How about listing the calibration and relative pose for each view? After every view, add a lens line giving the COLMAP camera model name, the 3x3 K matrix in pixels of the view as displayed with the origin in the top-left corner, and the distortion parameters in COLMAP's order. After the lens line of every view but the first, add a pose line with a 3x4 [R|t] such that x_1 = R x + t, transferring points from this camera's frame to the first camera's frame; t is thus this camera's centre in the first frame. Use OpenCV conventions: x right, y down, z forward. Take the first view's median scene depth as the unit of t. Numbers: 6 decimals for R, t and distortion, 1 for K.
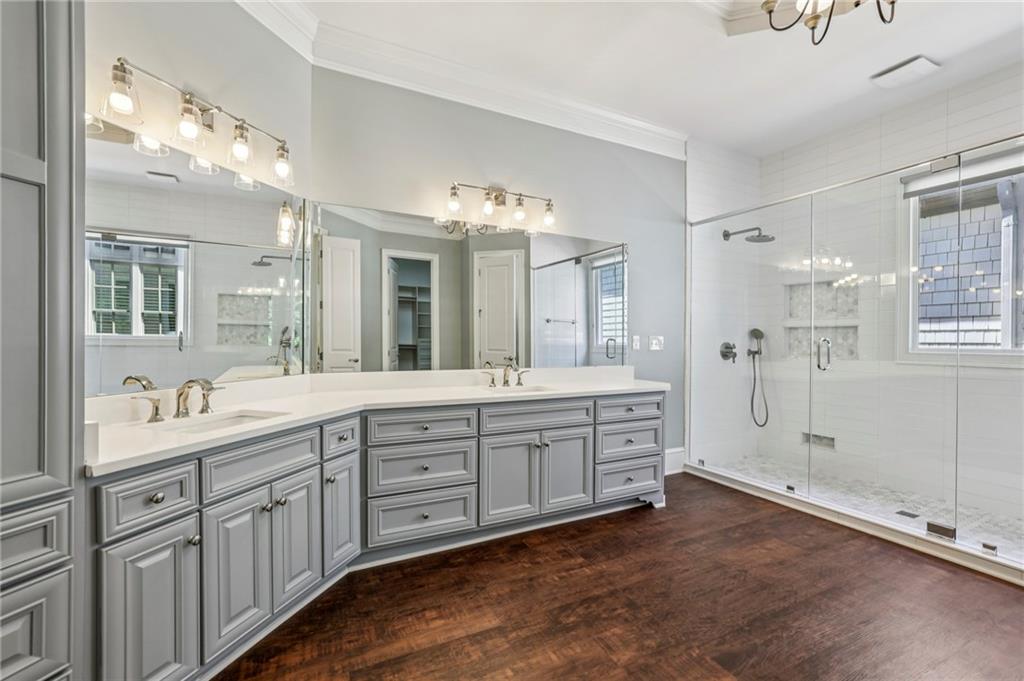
lens RADIAL K [[441.9, 0, 507.6], [0, 441.9, 349.0], [0, 0, 1]] dist [-0.032354, 0.013516]
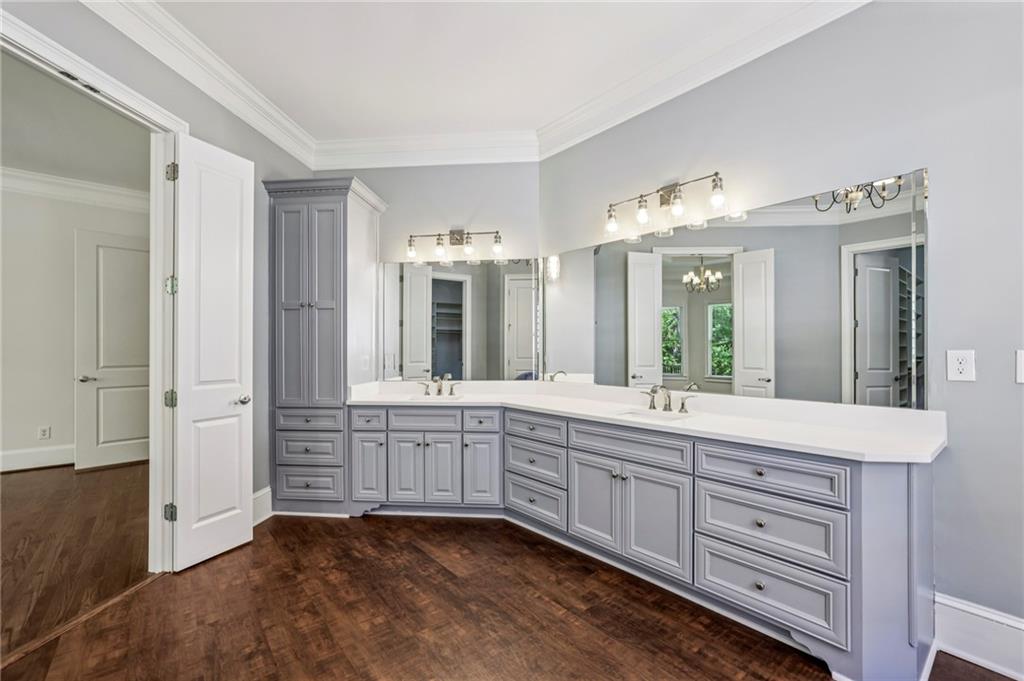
lens RADIAL K [[431.5, 0, 514.0], [0, 431.5, 361.8], [0, 0, 1]] dist [-0.023117, 0.000033]
pose [[0.235023, 0.012219, -0.971913, 0.990008], [-0.022172, 0.999728, 0.007207, -0.016250], [0.971737, 0.019855, 0.235230, 0.669681]]
